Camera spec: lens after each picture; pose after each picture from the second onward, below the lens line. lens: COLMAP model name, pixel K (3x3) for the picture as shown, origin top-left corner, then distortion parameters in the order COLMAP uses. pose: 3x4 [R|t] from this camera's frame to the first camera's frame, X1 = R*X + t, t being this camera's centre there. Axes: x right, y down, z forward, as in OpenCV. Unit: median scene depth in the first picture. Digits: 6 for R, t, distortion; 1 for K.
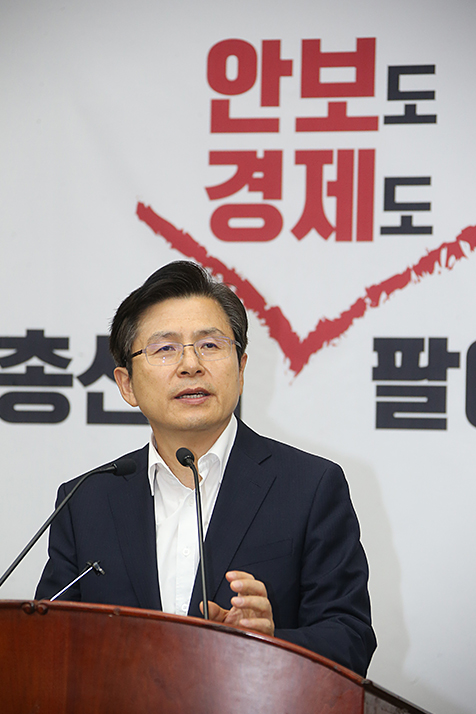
lens RADIAL K [[3489.3, 0, 234.4], [0, 3489.3, 361.1], [0, 0, 1]] dist [1.574131, 0.000000]
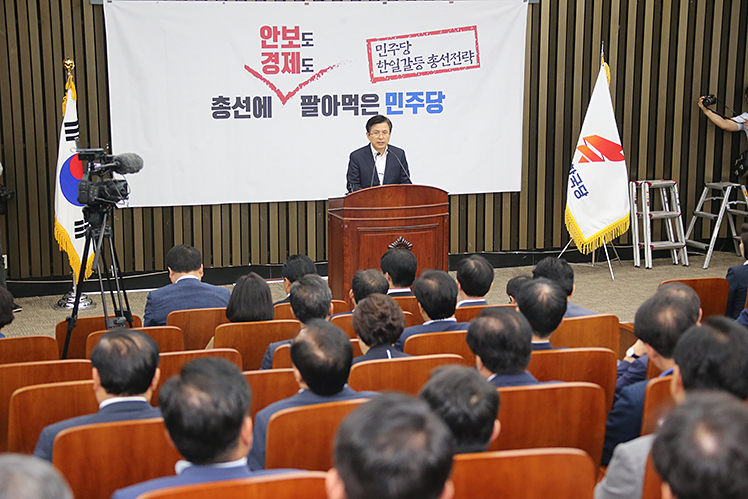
lens RADIAL K [[1865.8, 0, 381.3], [0, 1865.8, 257.1], [0, 0, 1]] dist [0.557967, 0.000000]
pose [[0.833412, -0.115839, 0.540375, -1.154791], [-0.016759, 0.972039, 0.234221, -0.357980], [-0.552398, -0.204258, 0.808168, -0.979078]]
